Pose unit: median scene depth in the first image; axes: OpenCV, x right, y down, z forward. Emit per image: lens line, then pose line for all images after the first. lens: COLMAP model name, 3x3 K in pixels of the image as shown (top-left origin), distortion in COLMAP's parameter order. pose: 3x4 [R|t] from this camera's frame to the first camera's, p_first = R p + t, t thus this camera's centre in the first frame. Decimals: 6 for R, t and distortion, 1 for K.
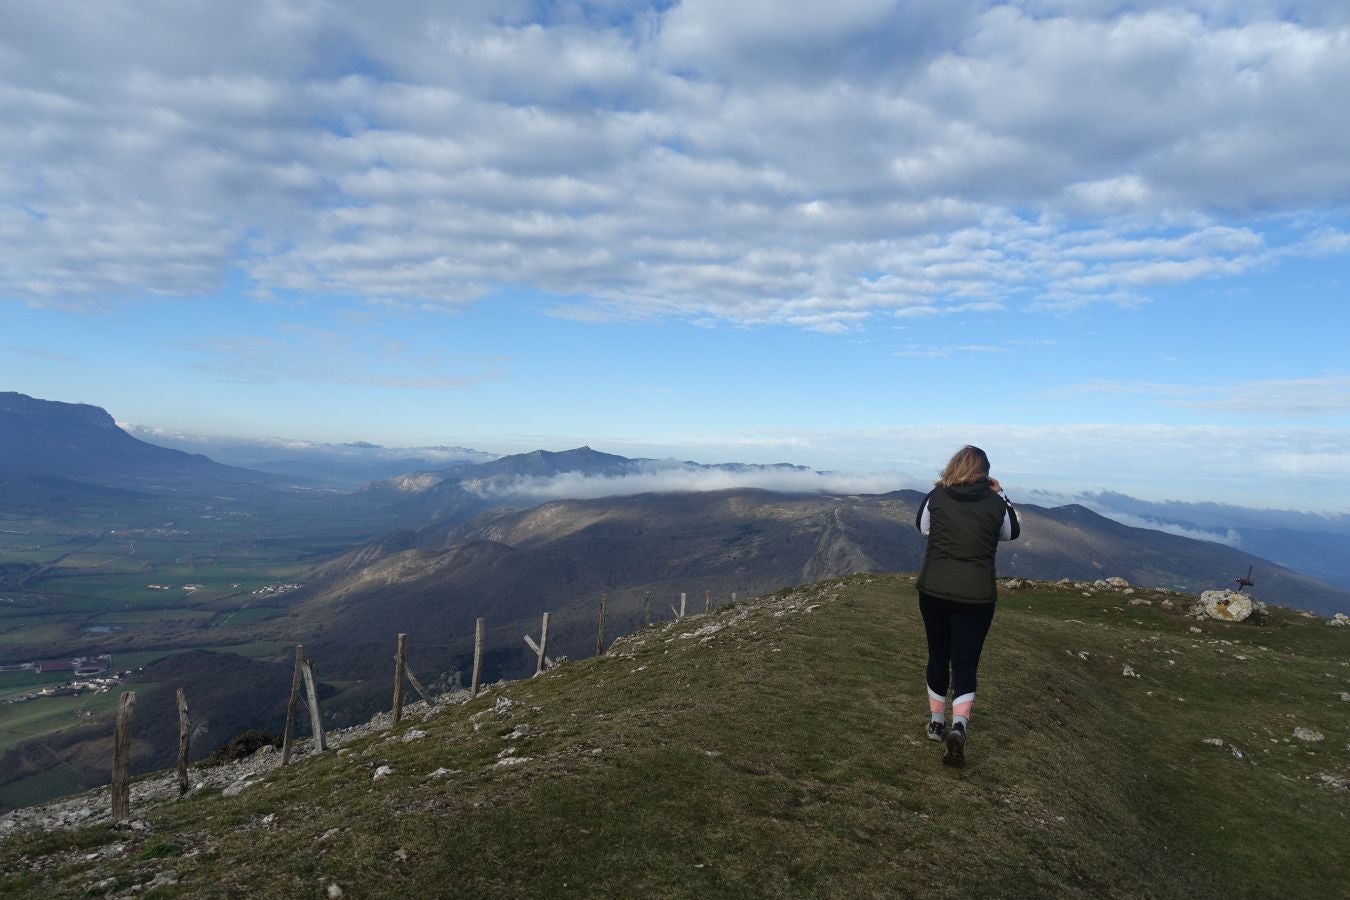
lens RADIAL K [[925.5, 0, 670.7], [0, 925.5, 444.9], [0, 0, 1]] dist [-0.004178, 0.001393]
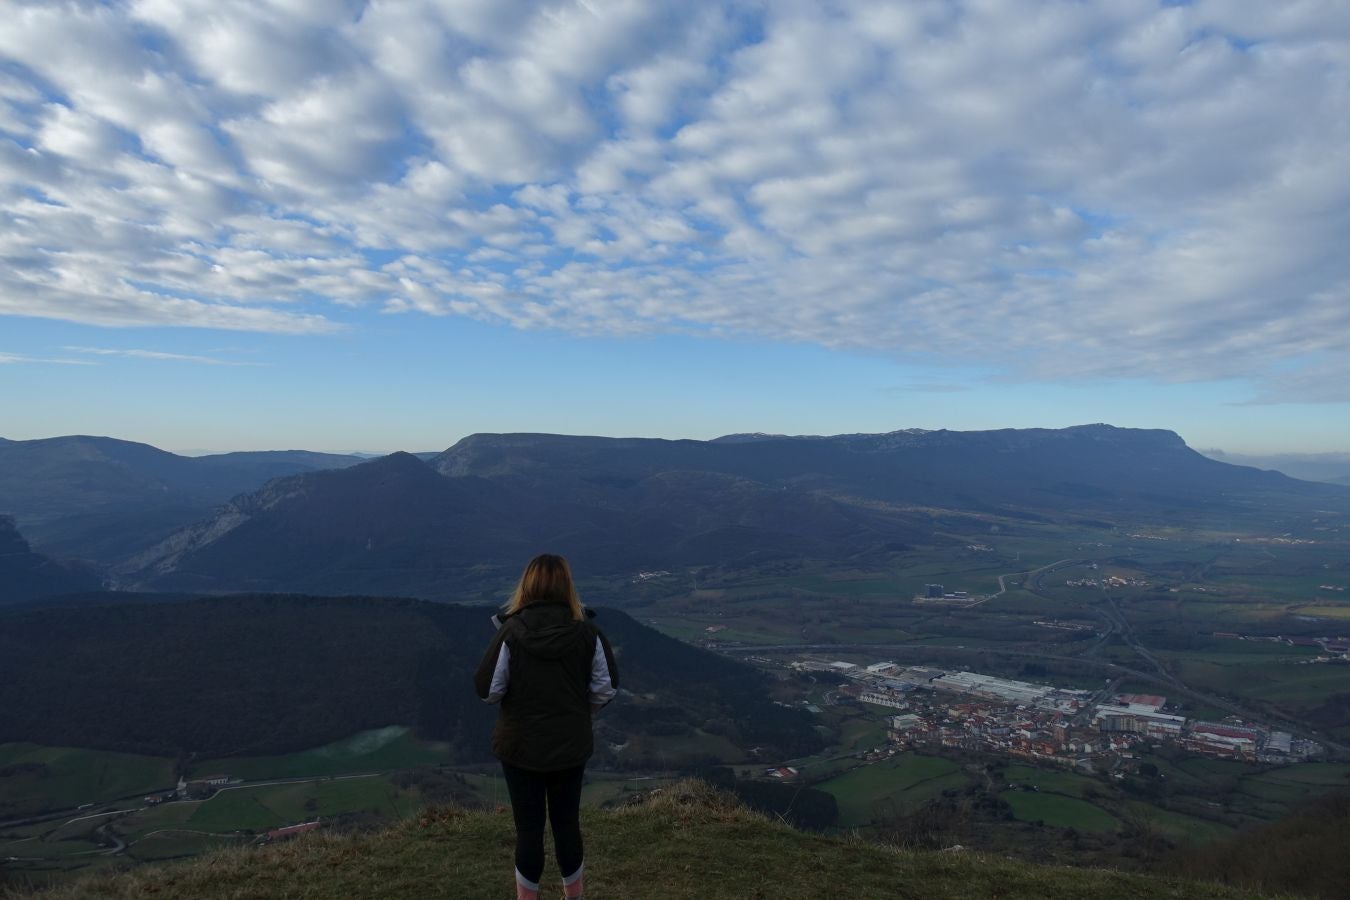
lens RADIAL K [[925.5, 0, 676.1], [0, 925.5, 453.9], [0, 0, 1]] dist [-0.004178, 0.001393]
pose [[0.532763, -0.068287, -0.843505, -0.051300], [0.052319, 0.997490, -0.047709, 0.012791], [0.844646, -0.018714, 0.534998, -0.089308]]
